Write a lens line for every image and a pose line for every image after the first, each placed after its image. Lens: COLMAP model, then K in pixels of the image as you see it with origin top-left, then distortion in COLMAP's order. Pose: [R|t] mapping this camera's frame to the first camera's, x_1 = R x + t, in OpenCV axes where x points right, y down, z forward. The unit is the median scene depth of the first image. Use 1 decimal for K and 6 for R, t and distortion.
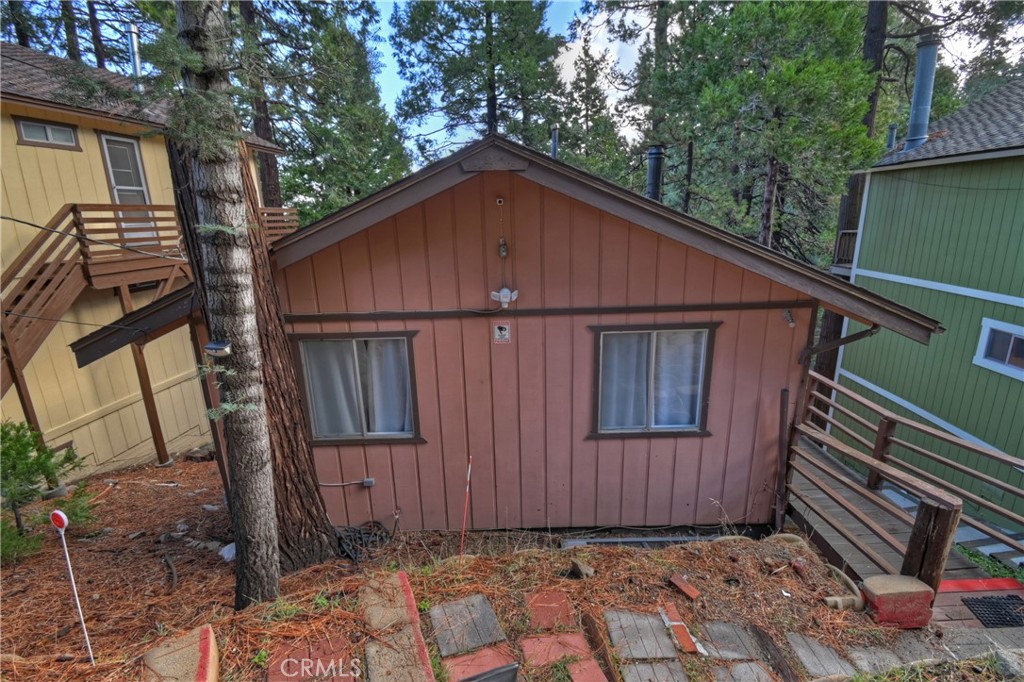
lens RADIAL K [[447.1, 0, 512.0], [0, 447.1, 341.0], [0, 0, 1]] dist [0.018432, -0.023826]
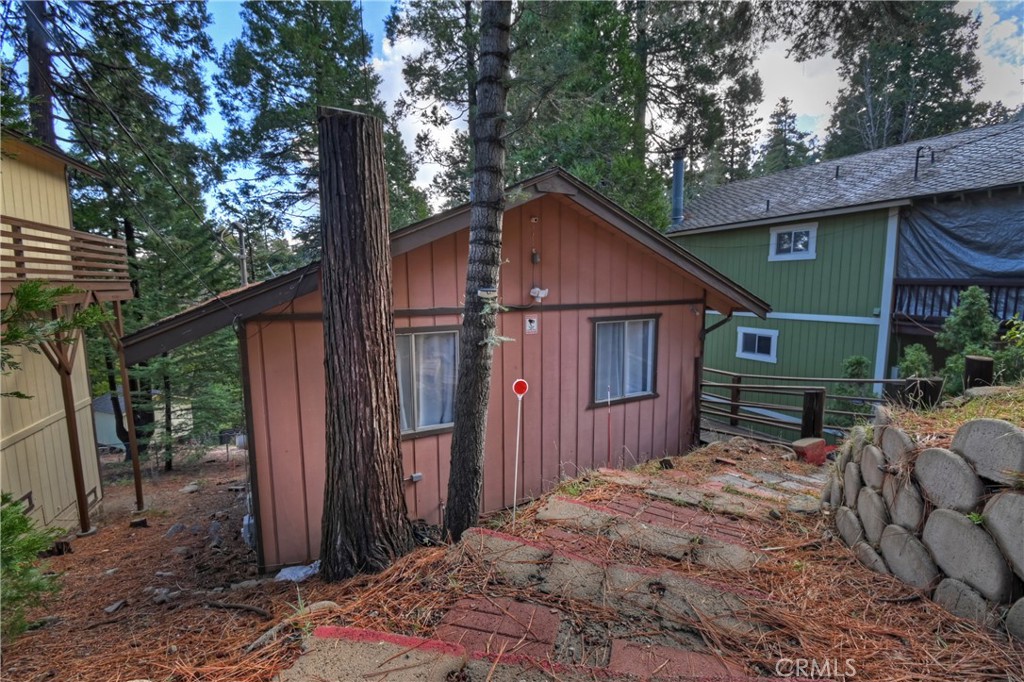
lens RADIAL K [[447.1, 0, 512.0], [0, 447.1, 341.0], [0, 0, 1]] dist [0.018432, -0.023826]
pose [[0.885085, -0.040497, 0.463664, -0.605719], [0.107906, 0.986919, -0.119783, 0.158210], [-0.452748, 0.156050, 0.877877, -0.048116]]
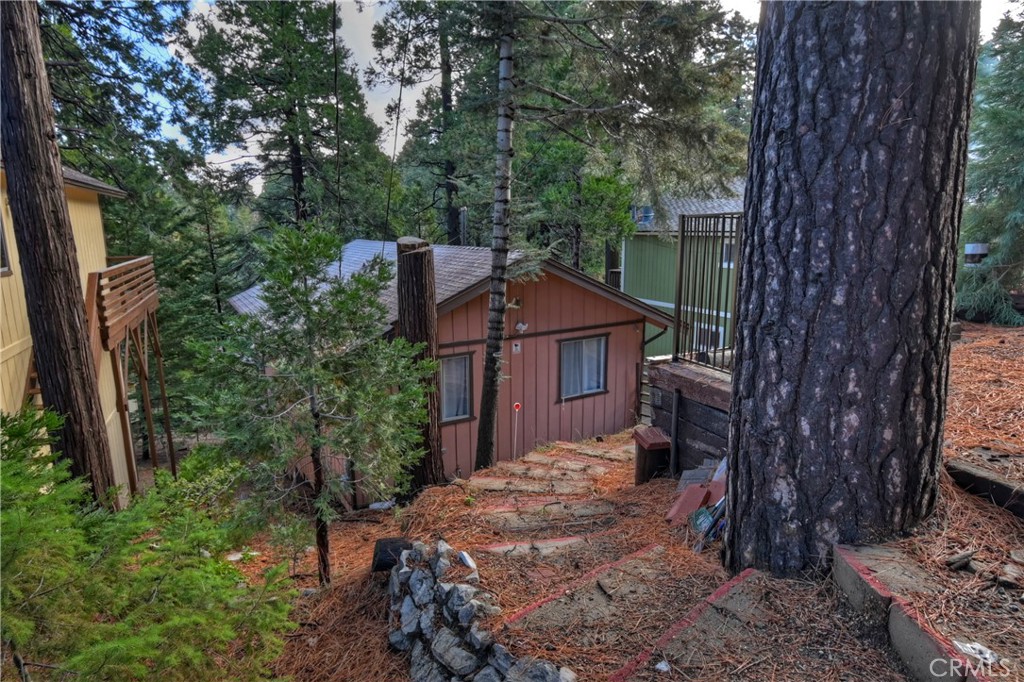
lens RADIAL K [[554.8, 0, 505.1], [0, 554.8, 342.2], [0, 0, 1]] dist [-0.002859, -0.000773]
pose [[0.864495, -0.083201, 0.495707, -1.096394], [0.118808, 0.992084, -0.040681, 0.042237], [-0.488398, 0.094062, 0.867536, -0.859586]]
